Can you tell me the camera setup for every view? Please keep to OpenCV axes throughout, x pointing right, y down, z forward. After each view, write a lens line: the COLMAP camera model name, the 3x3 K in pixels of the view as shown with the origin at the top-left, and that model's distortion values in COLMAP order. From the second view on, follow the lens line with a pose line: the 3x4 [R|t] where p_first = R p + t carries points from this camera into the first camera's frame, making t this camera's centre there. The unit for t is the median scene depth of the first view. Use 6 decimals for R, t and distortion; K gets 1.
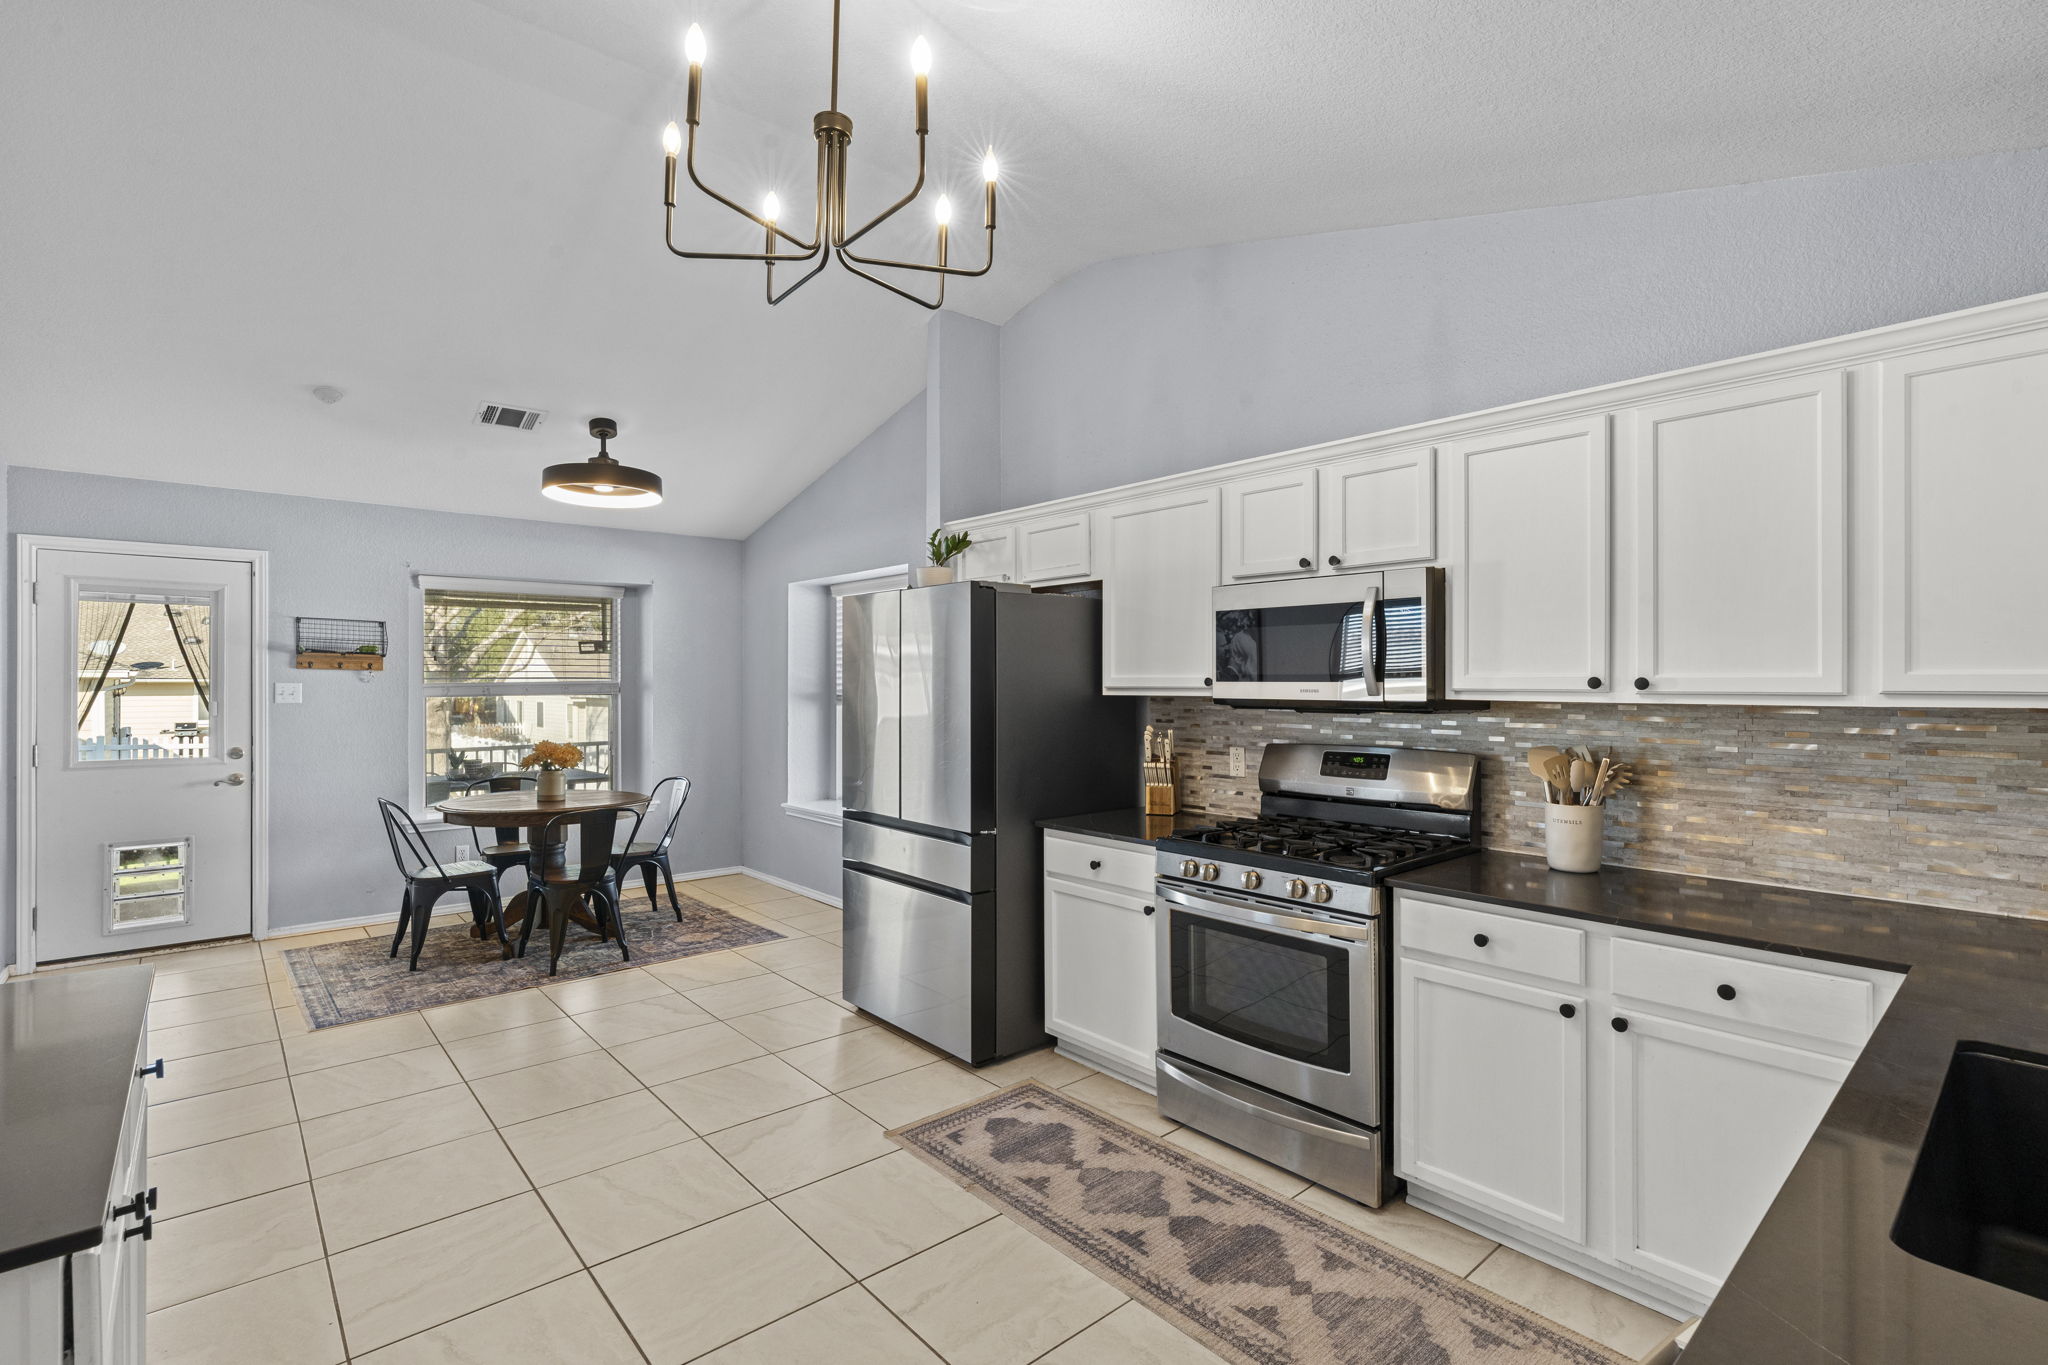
lens RADIAL K [[937.0, 0, 1016.6], [0, 937.0, 688.5], [0, 0, 1]] dist [0.001596, -0.000046]
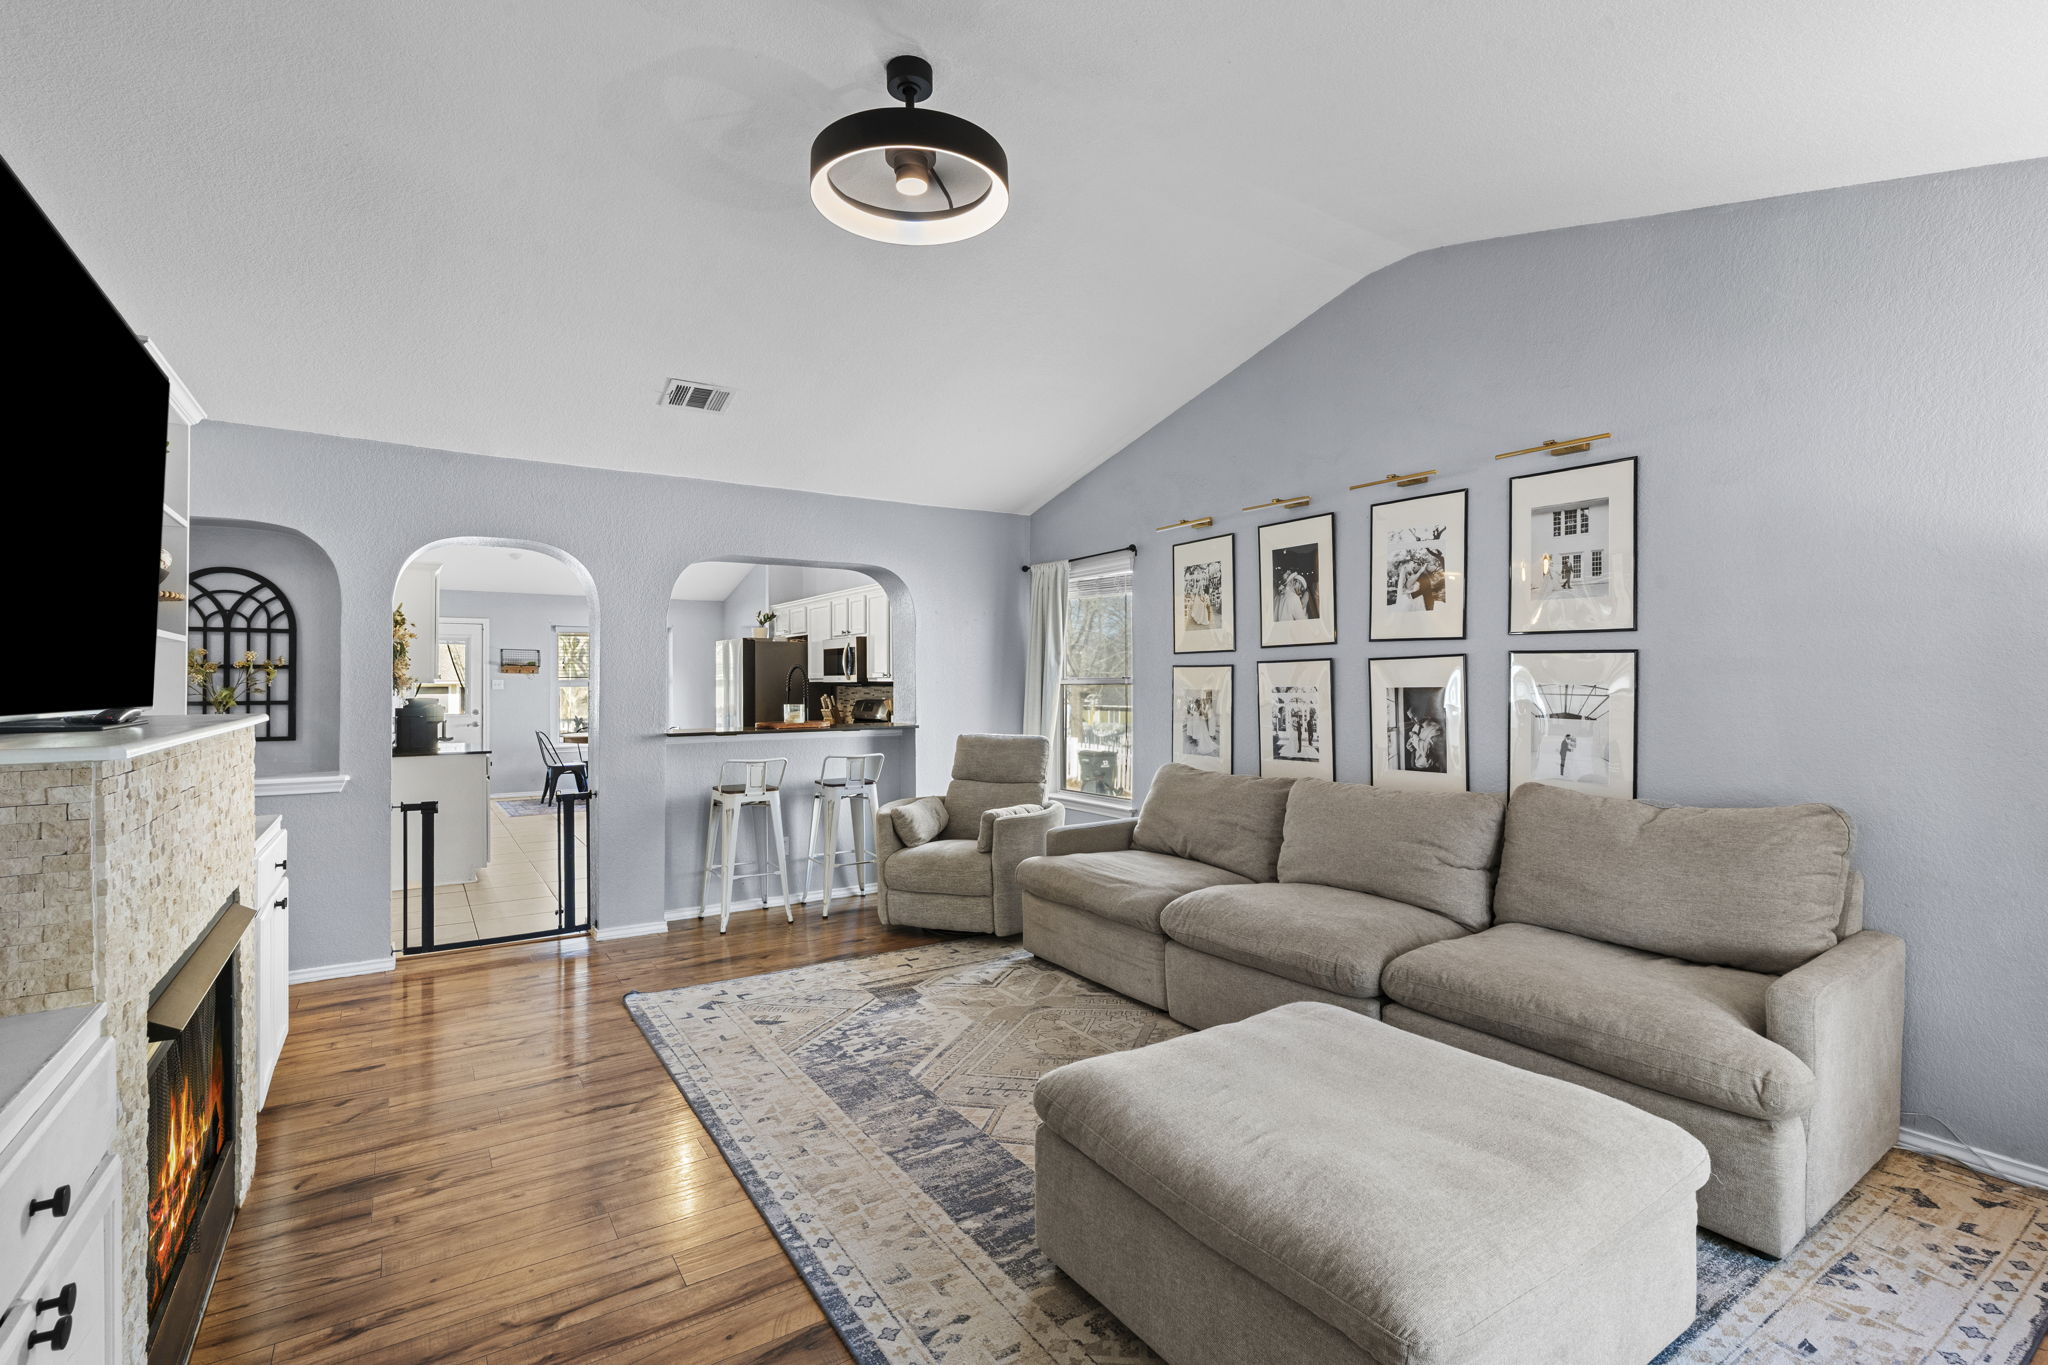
lens RADIAL K [[937.0, 0, 1029.1], [0, 937.0, 680.8], [0, 0, 1]] dist [0.001596, -0.000046]
pose [[0.991915, -0.005411, -0.126789, 1.023983], [0.004911, 0.999979, -0.004259, 0.017518], [0.126809, 0.003602, 0.991921, -1.420242]]
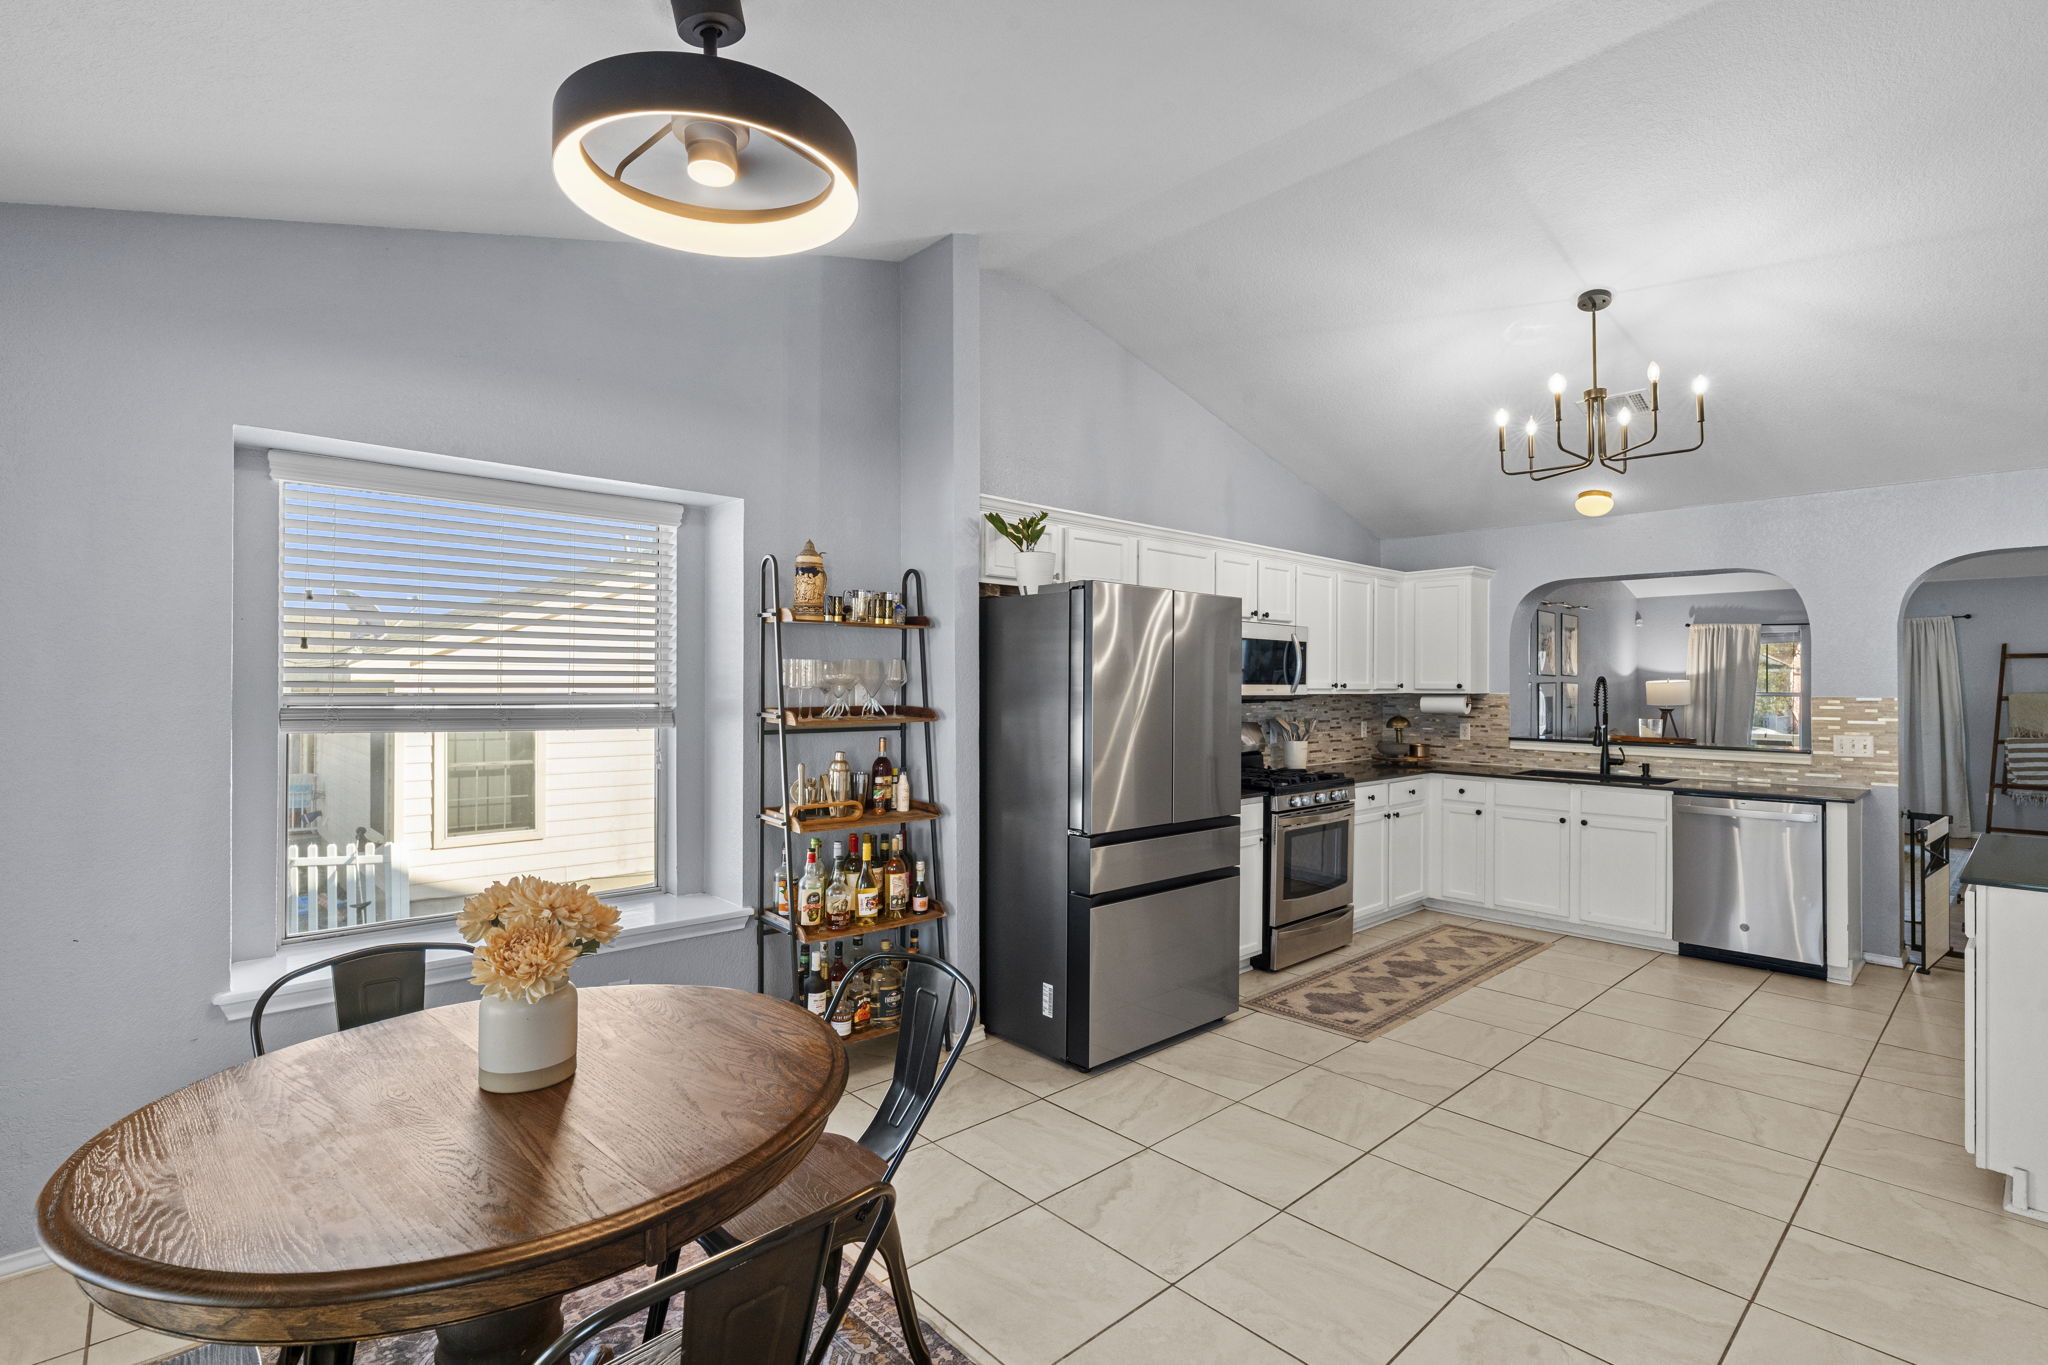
lens RADIAL K [[937.0, 0, 1021.1], [0, 937.0, 685.4], [0, 0, 1]] dist [0.001596, -0.000046]
pose [[-0.030179, -0.001624, 0.999543, -1.514603], [-0.006397, 0.999979, 0.001432, -0.015473], [-0.999524, -0.006351, -0.030189, 1.622572]]
